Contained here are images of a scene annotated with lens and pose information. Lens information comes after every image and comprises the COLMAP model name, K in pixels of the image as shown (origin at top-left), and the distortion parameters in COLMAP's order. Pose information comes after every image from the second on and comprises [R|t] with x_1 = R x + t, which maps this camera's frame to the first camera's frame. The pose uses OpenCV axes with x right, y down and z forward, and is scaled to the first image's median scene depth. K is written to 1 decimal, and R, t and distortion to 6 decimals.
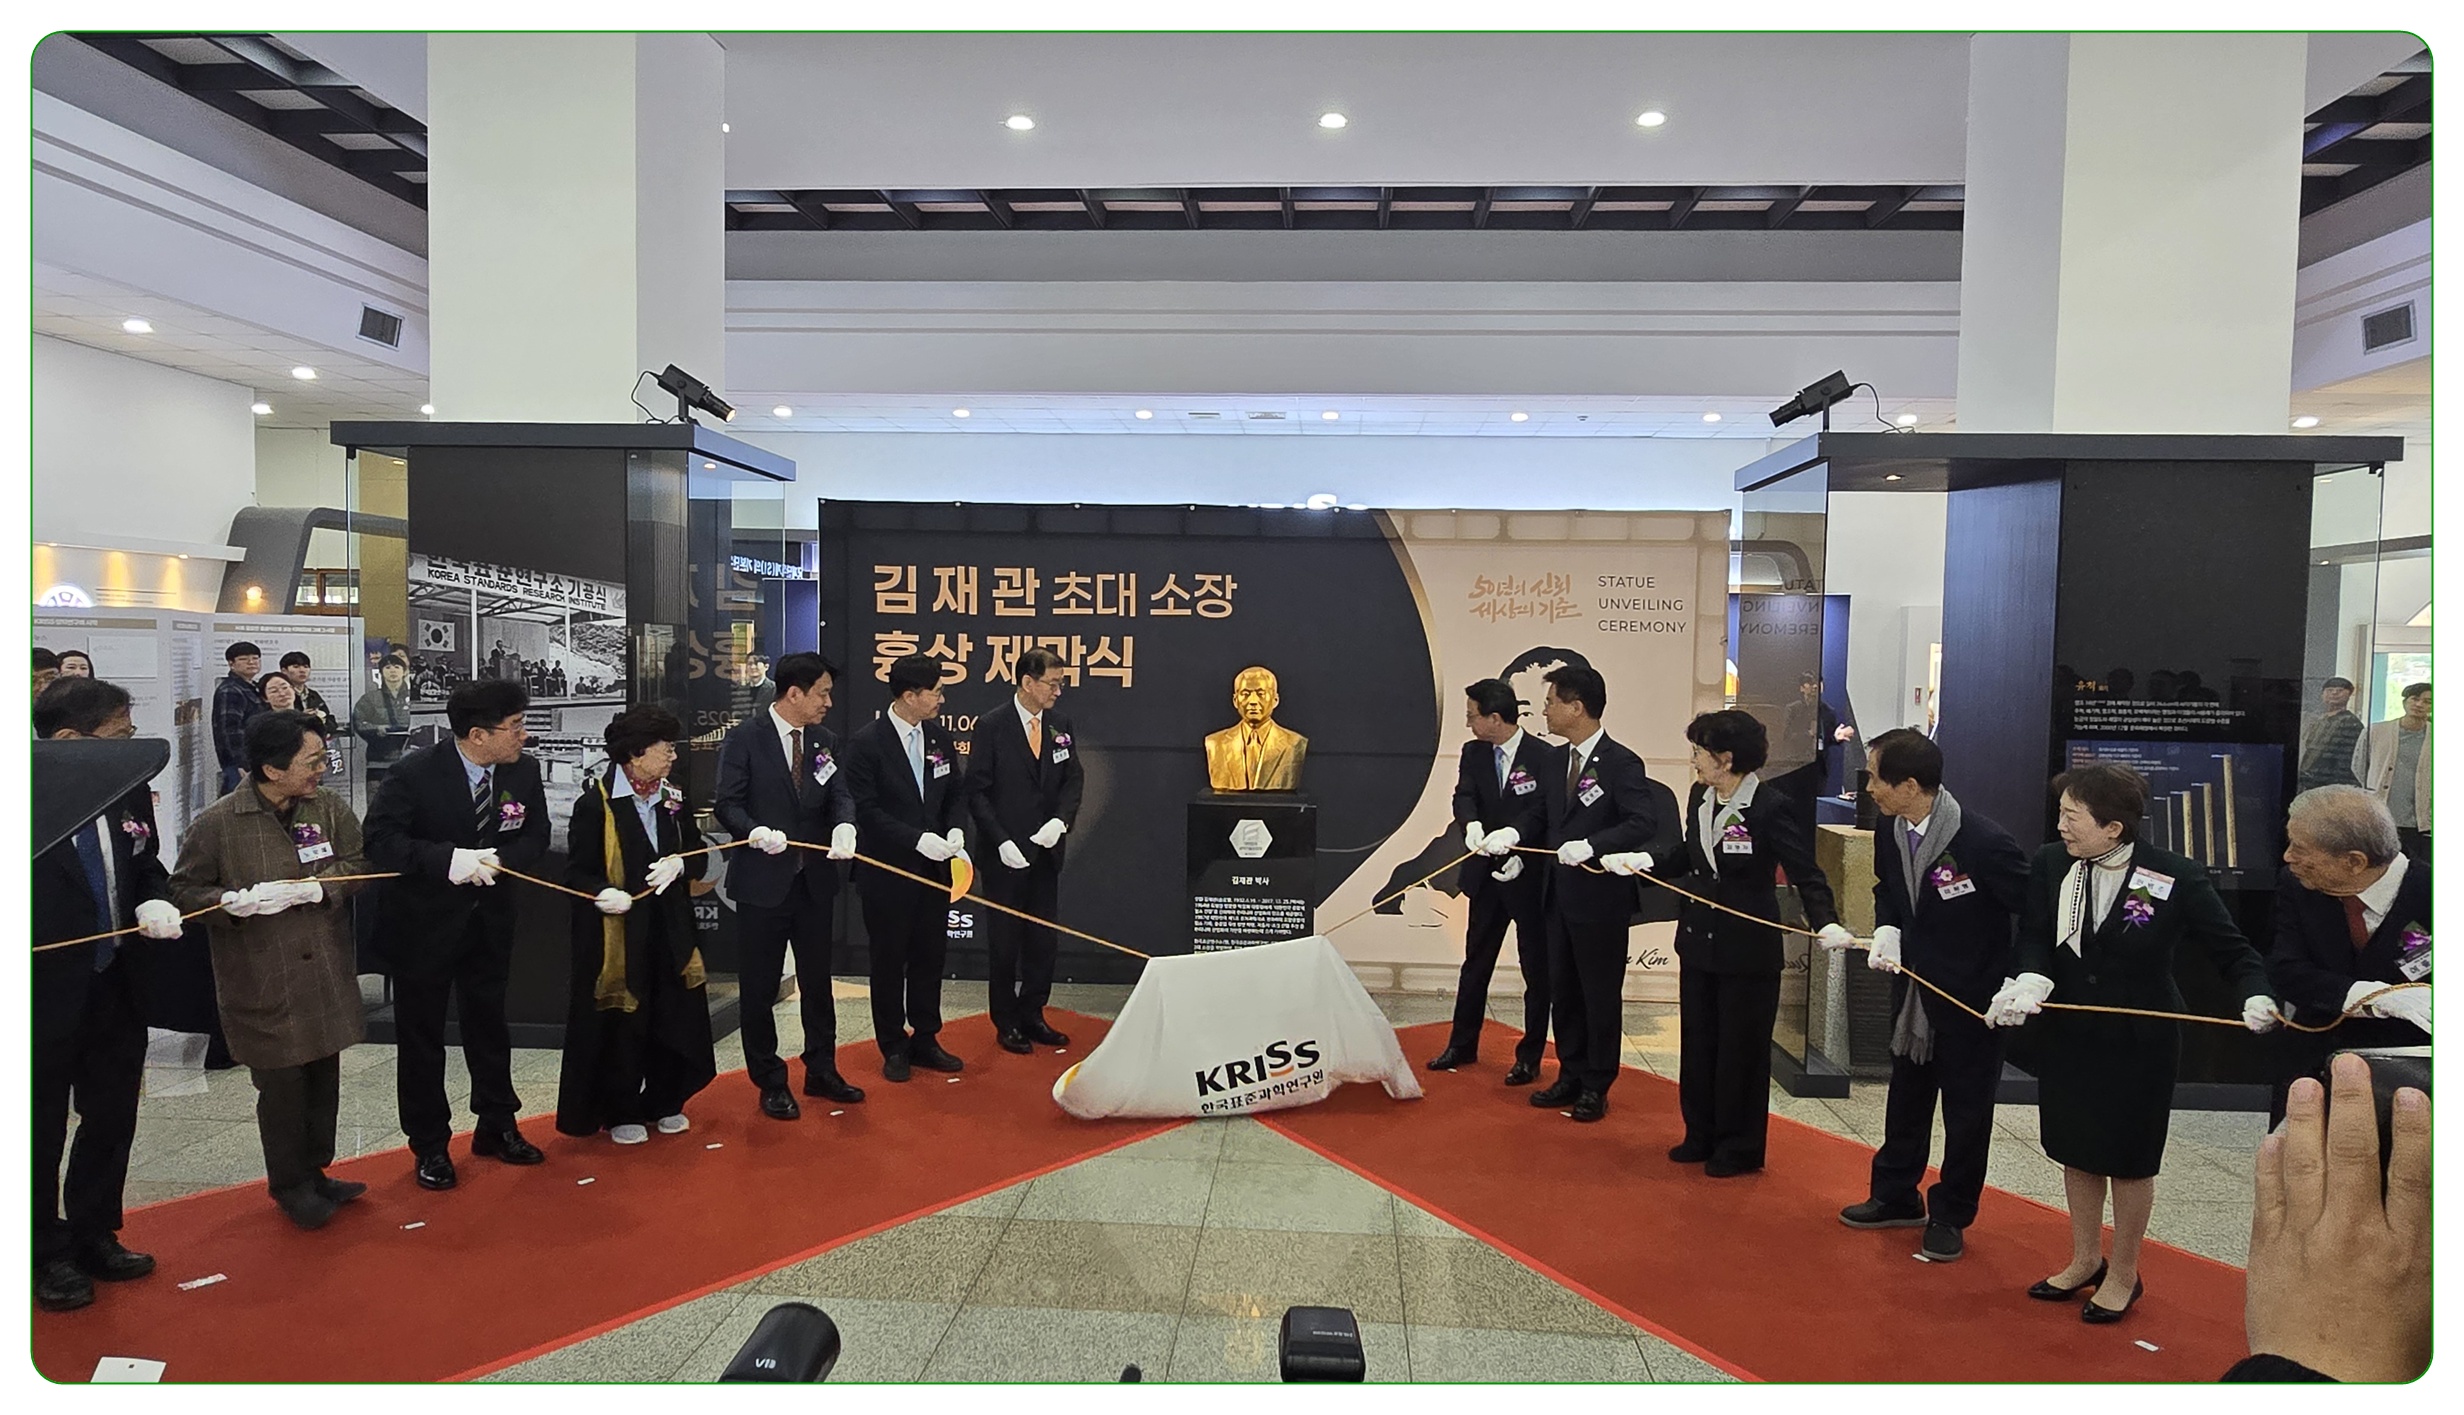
lens RADIAL K [[1463.0, 0, 1236.2], [0, 1463.0, 723.9], [0, 0, 1]] dist [0.001470, -0.000163]
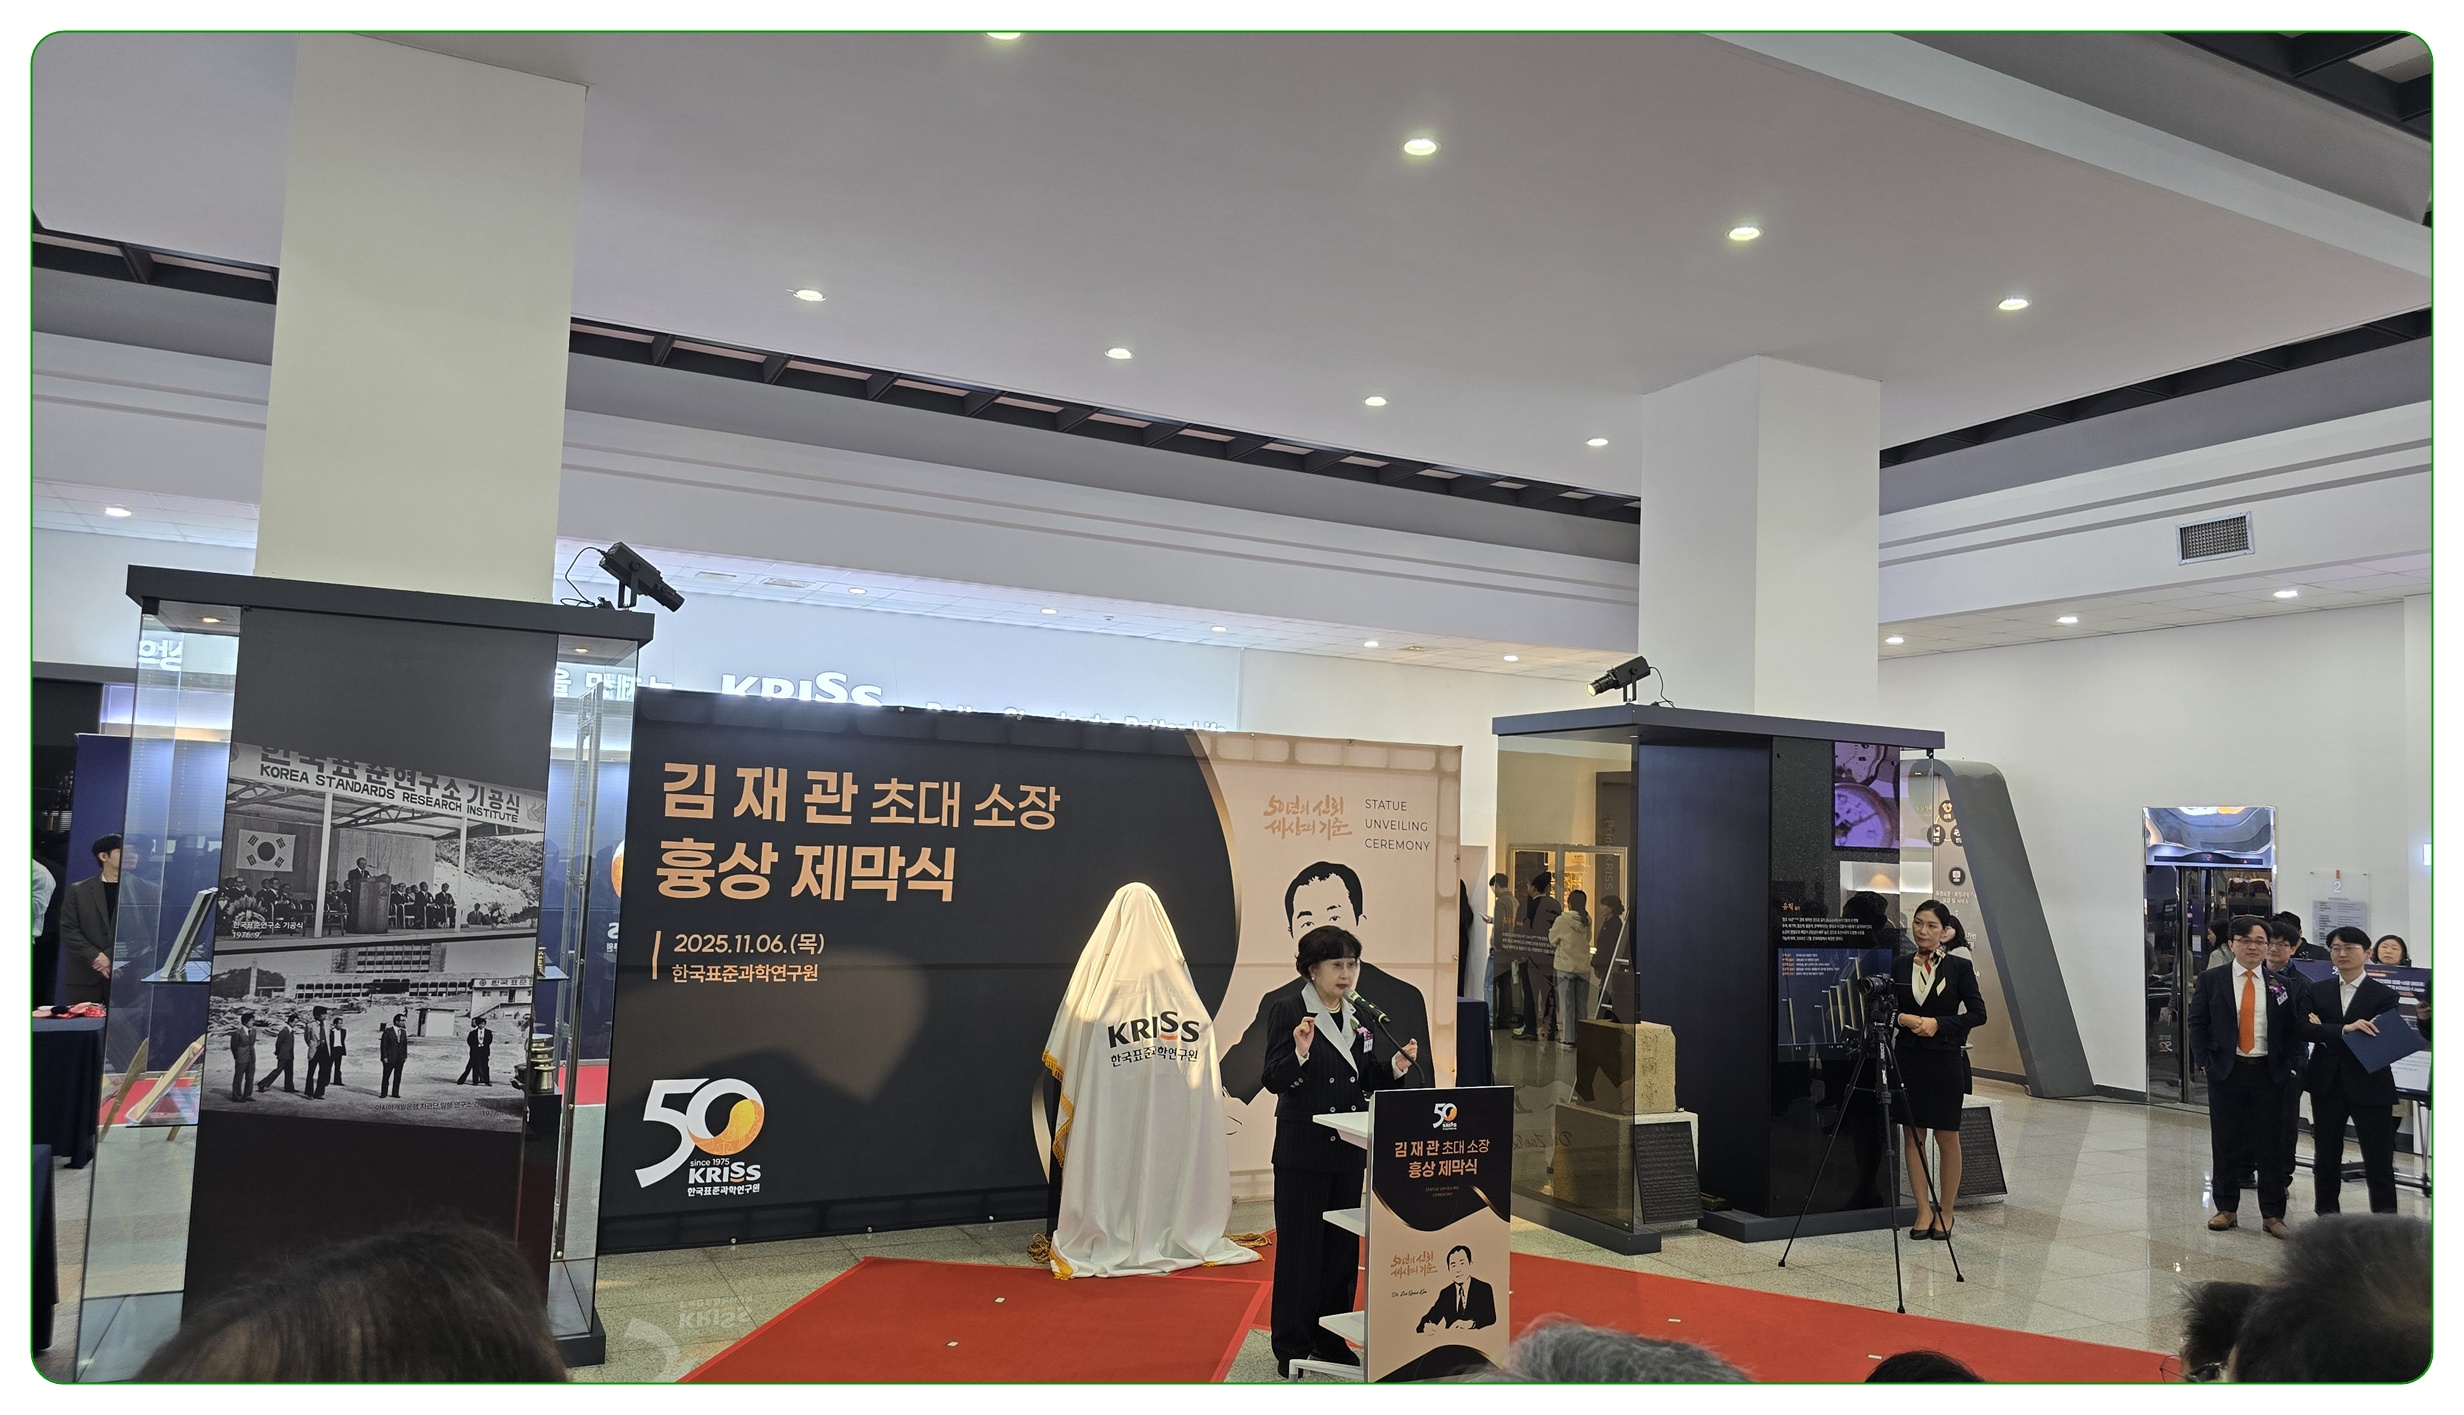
lens RADIAL K [[1624.7, 0, 1261.6], [0, 1624.7, 721.4], [0, 0, 1]] dist [0.091009, -0.136520]
pose [[0.850212, 0.052444, 0.523821, -0.462863], [0.004075, 0.994340, -0.106166, -0.028019], [-0.526424, 0.092399, 0.845186, -0.013312]]
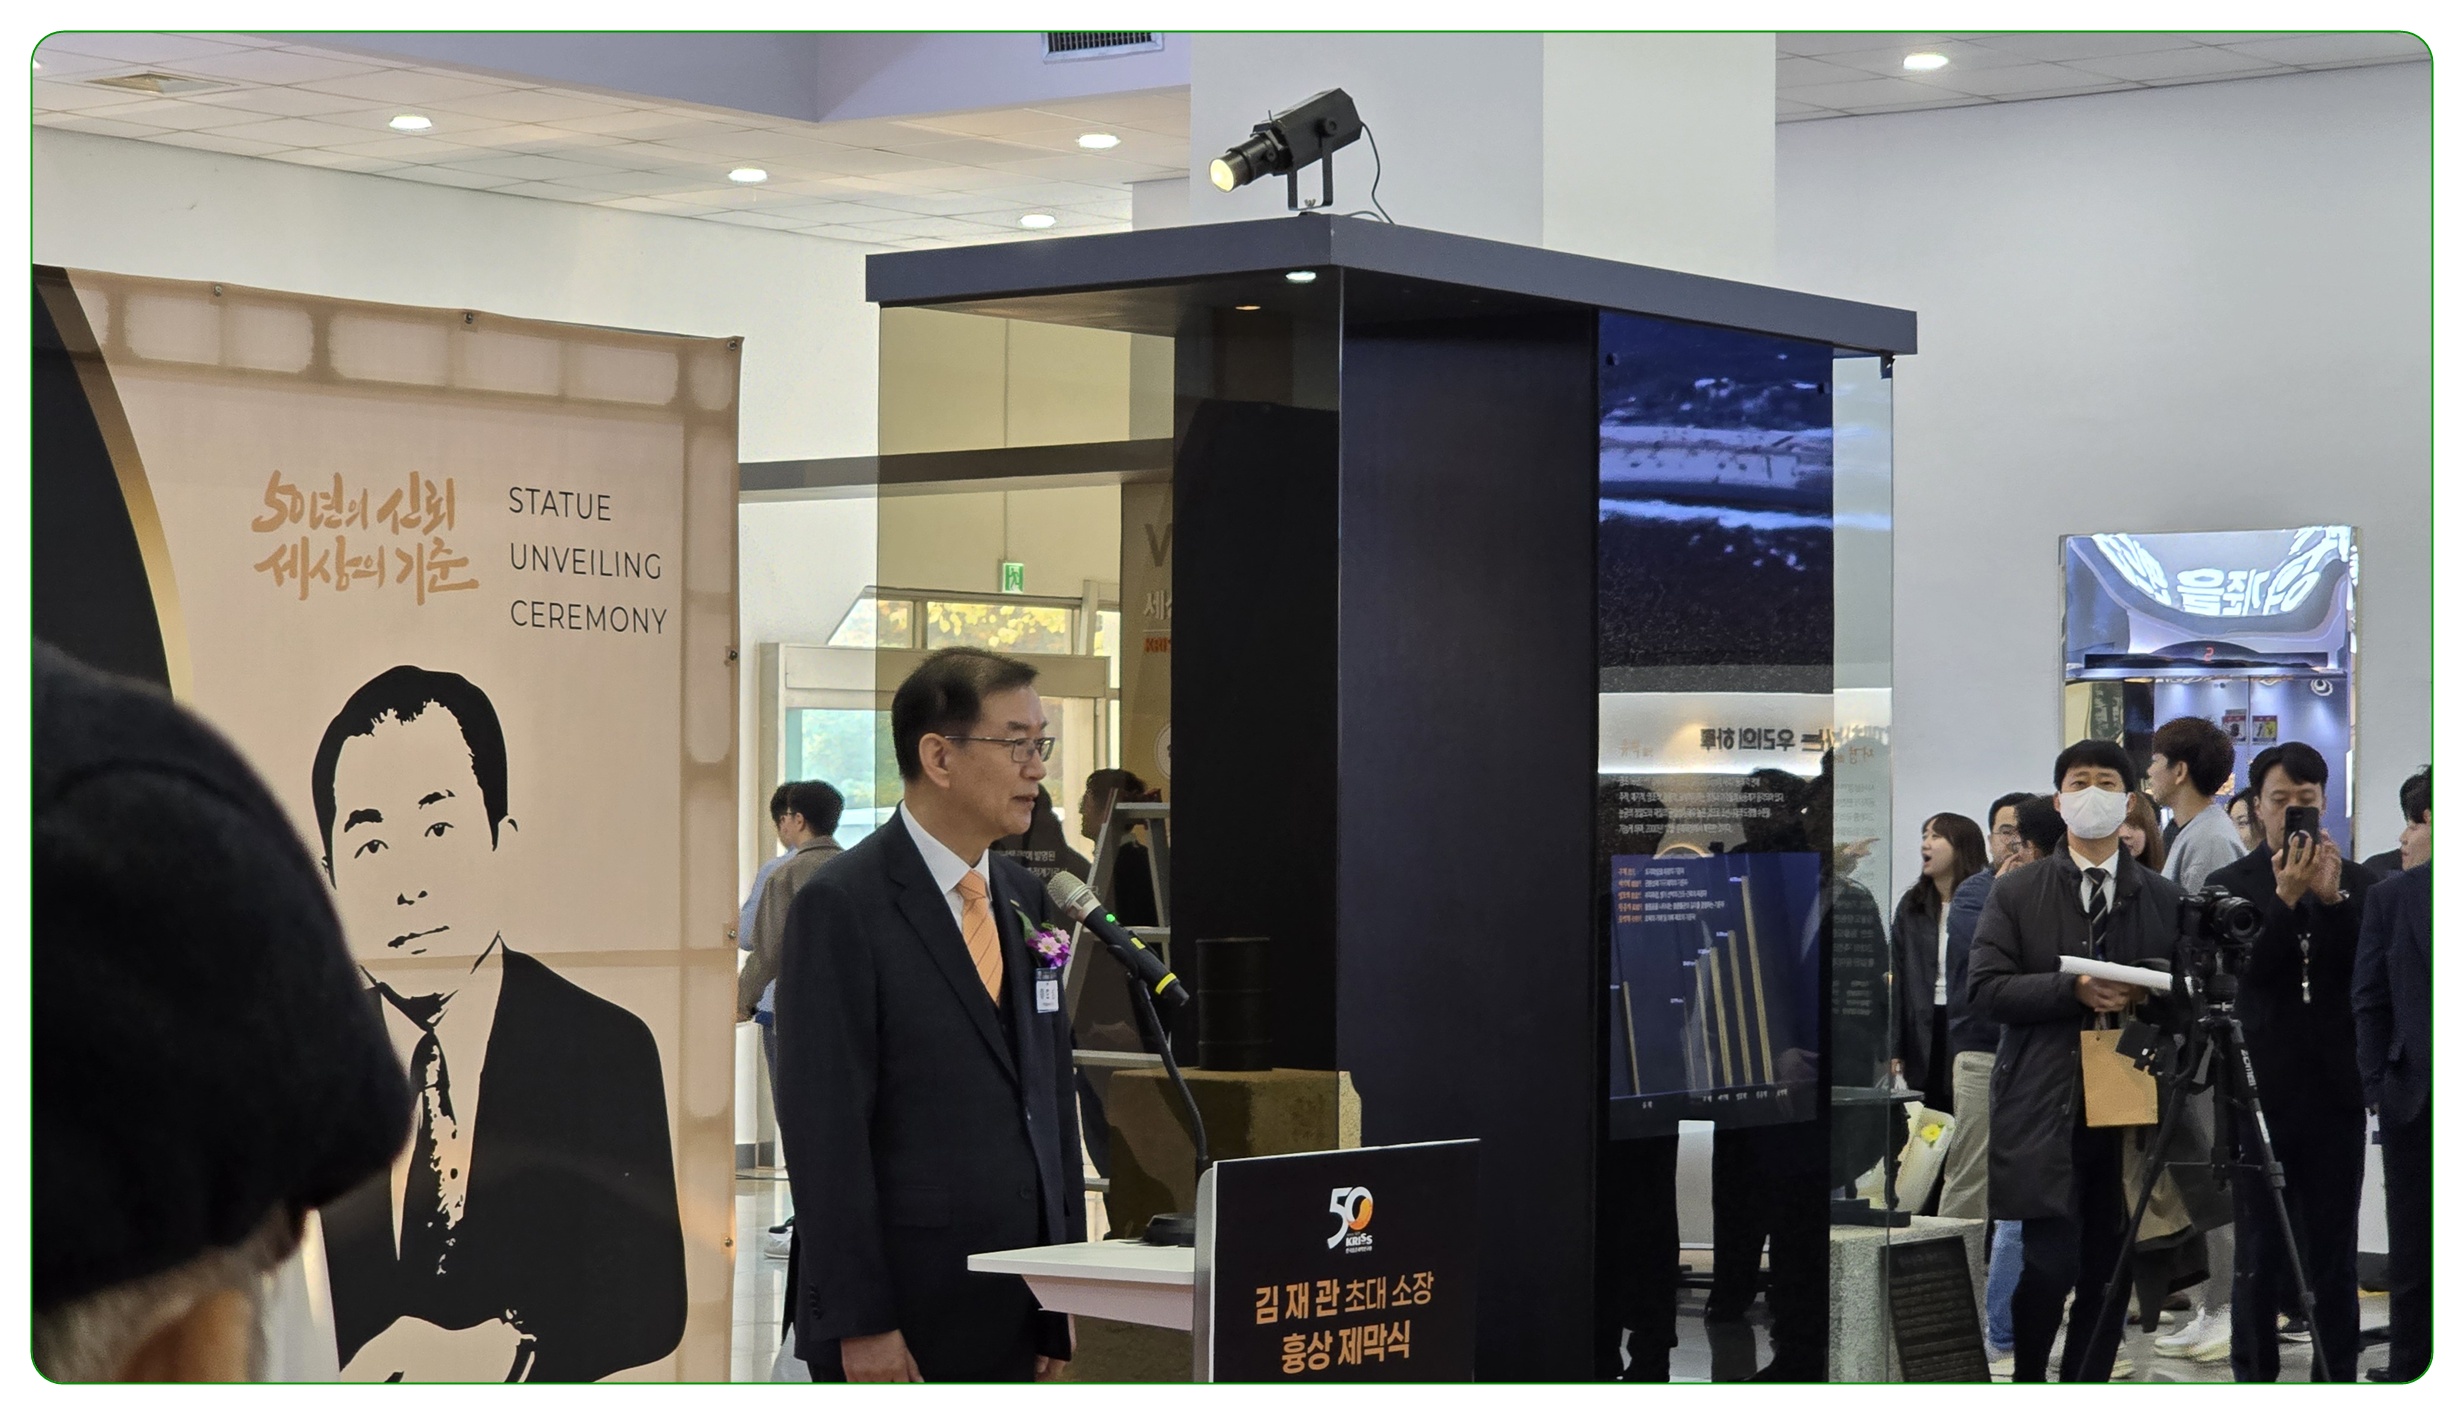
lens RADIAL K [[5093.3, 0, 1440.3], [0, 5093.3, 702.6], [0, 0, 1]] dist [-0.398225, 5.402972]
pose [[0.519767, 0.003389, 0.854301, -0.750899], [0.042338, 0.998661, -0.029721, 0.006430], [-0.853258, 0.051618, 0.518928, 0.094894]]
